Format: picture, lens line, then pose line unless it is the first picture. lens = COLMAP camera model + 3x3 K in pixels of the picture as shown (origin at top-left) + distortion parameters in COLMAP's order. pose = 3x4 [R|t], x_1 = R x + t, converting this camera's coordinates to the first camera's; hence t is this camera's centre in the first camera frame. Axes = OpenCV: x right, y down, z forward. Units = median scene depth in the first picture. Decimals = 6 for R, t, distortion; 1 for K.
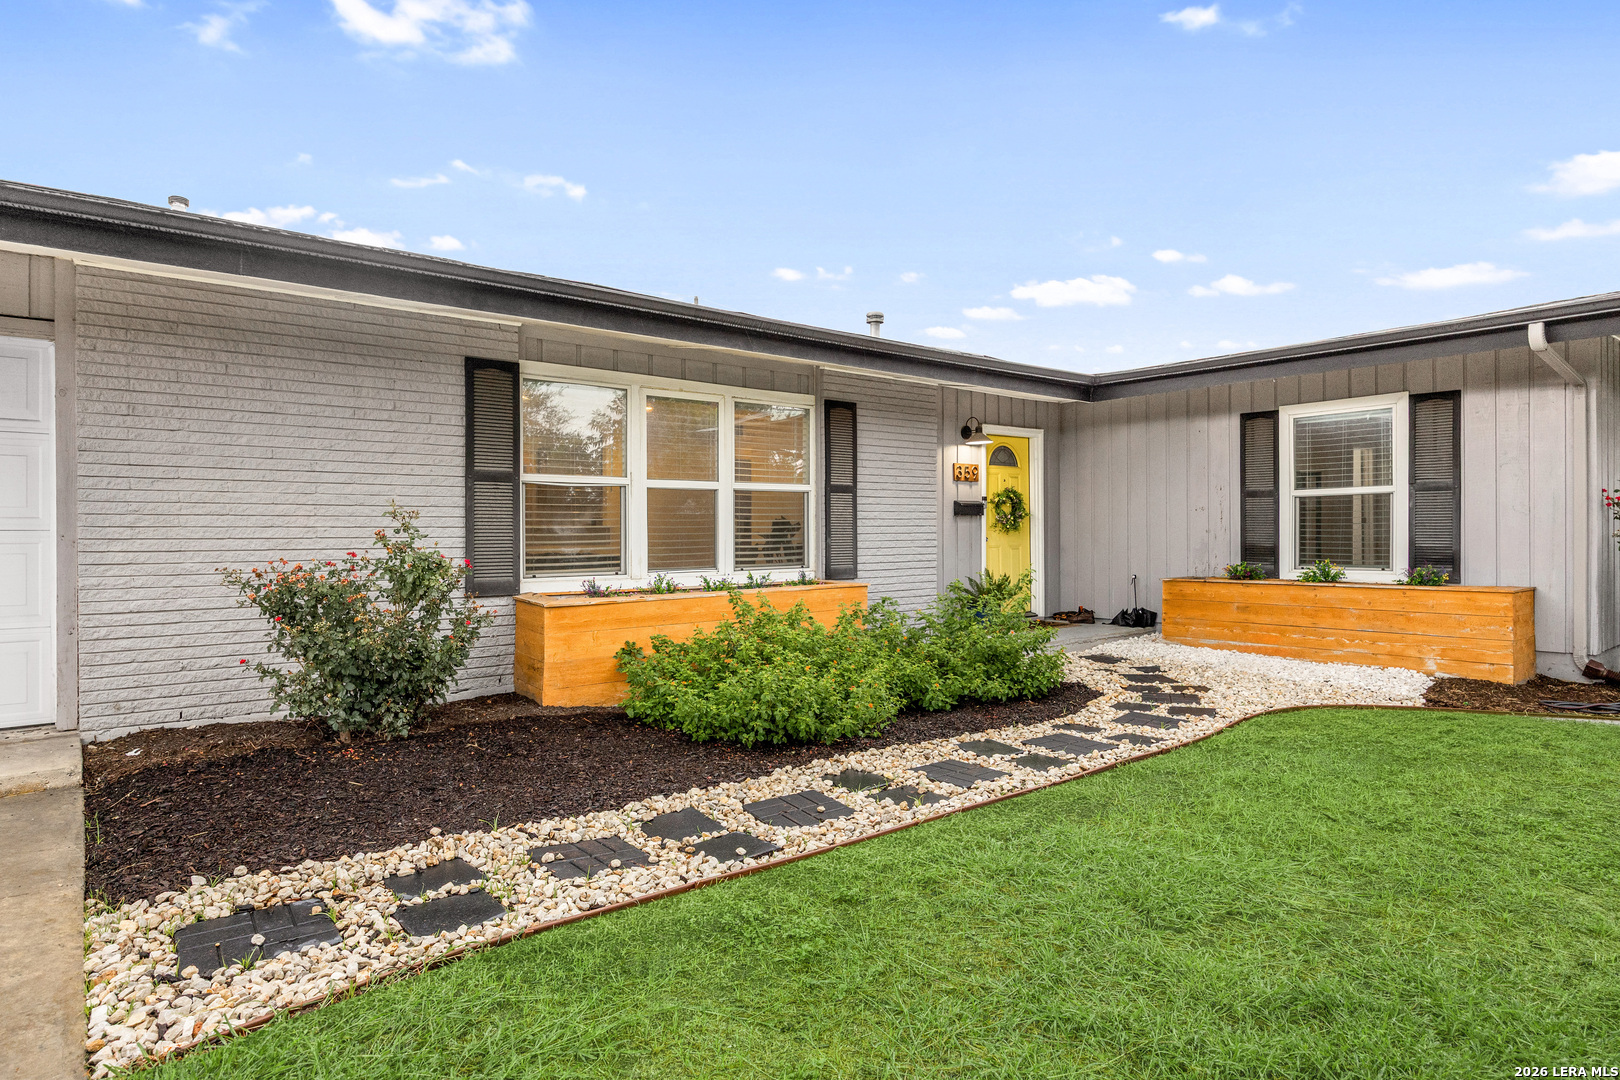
lens RADIAL K [[922.9, 0, 817.3], [0, 922.9, 540.8], [0, 0, 1]] dist [-0.001539, 0.000021]
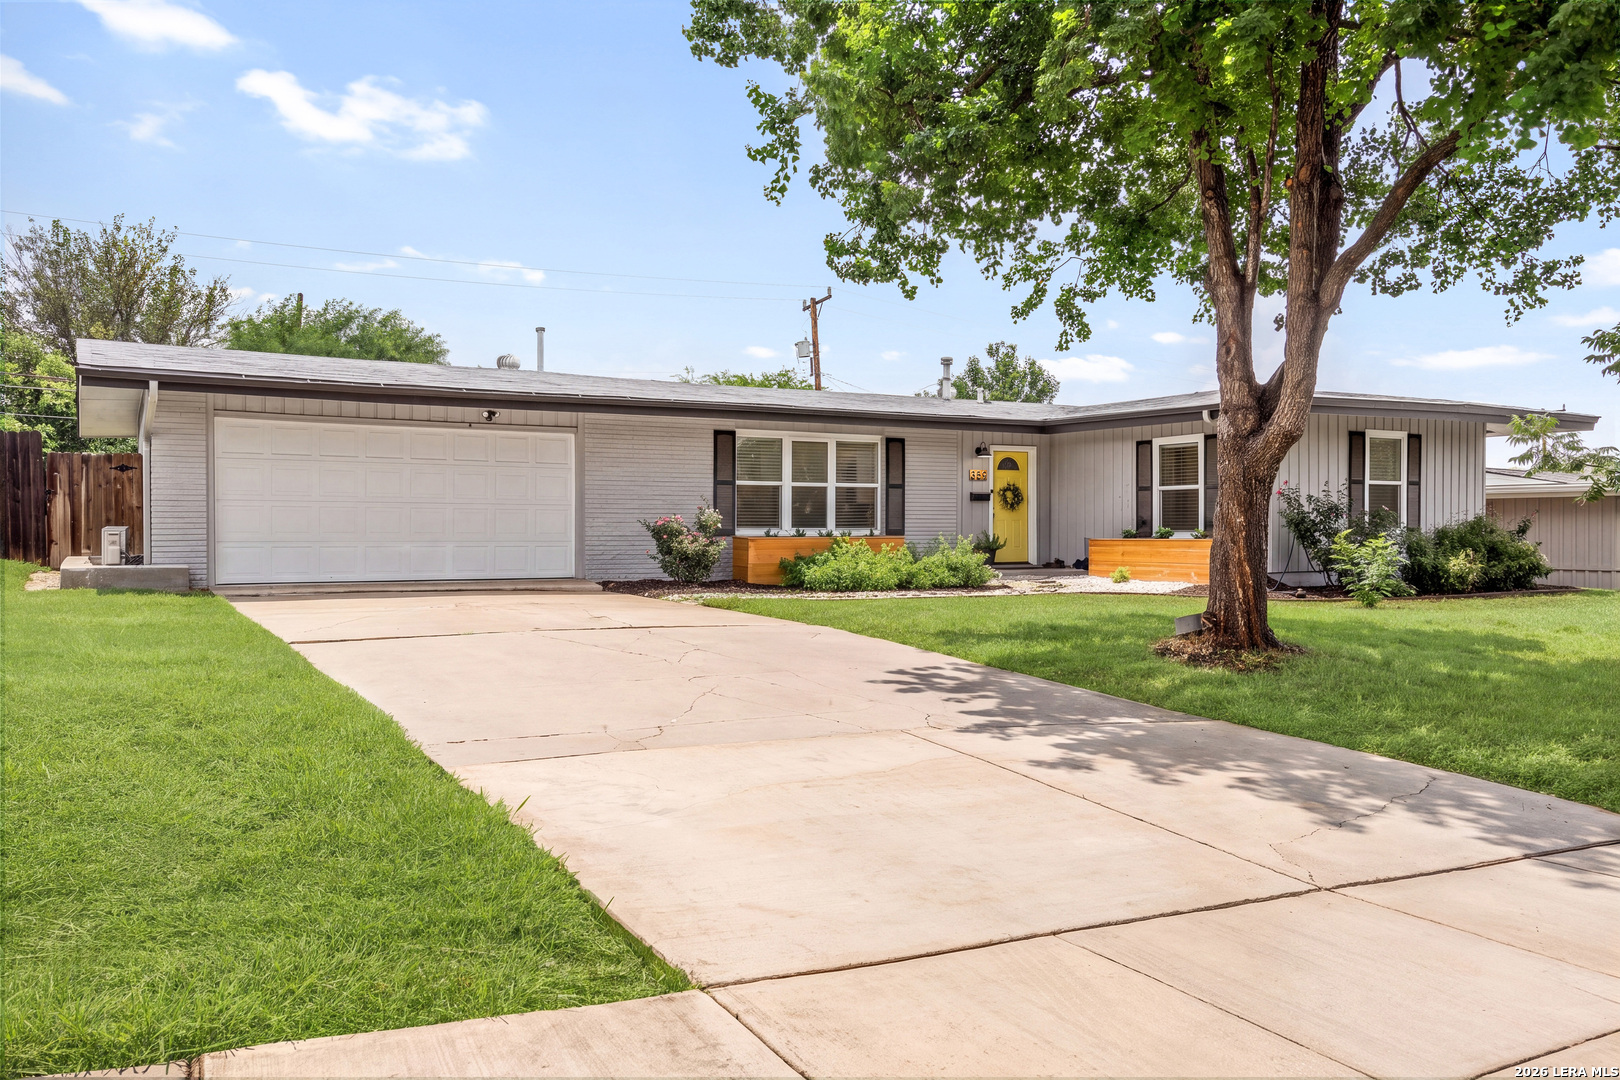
lens RADIAL K [[1252.3, 0, 806.7], [0, 1252.3, 539.4], [0, 0, 1]] dist [0.003720, 0.000025]
pose [[0.986212, 0.006418, -0.165363, 0.263549], [-0.006087, 0.999978, 0.002513, 0.044413], [0.165375, -0.001472, 0.986230, -1.485053]]
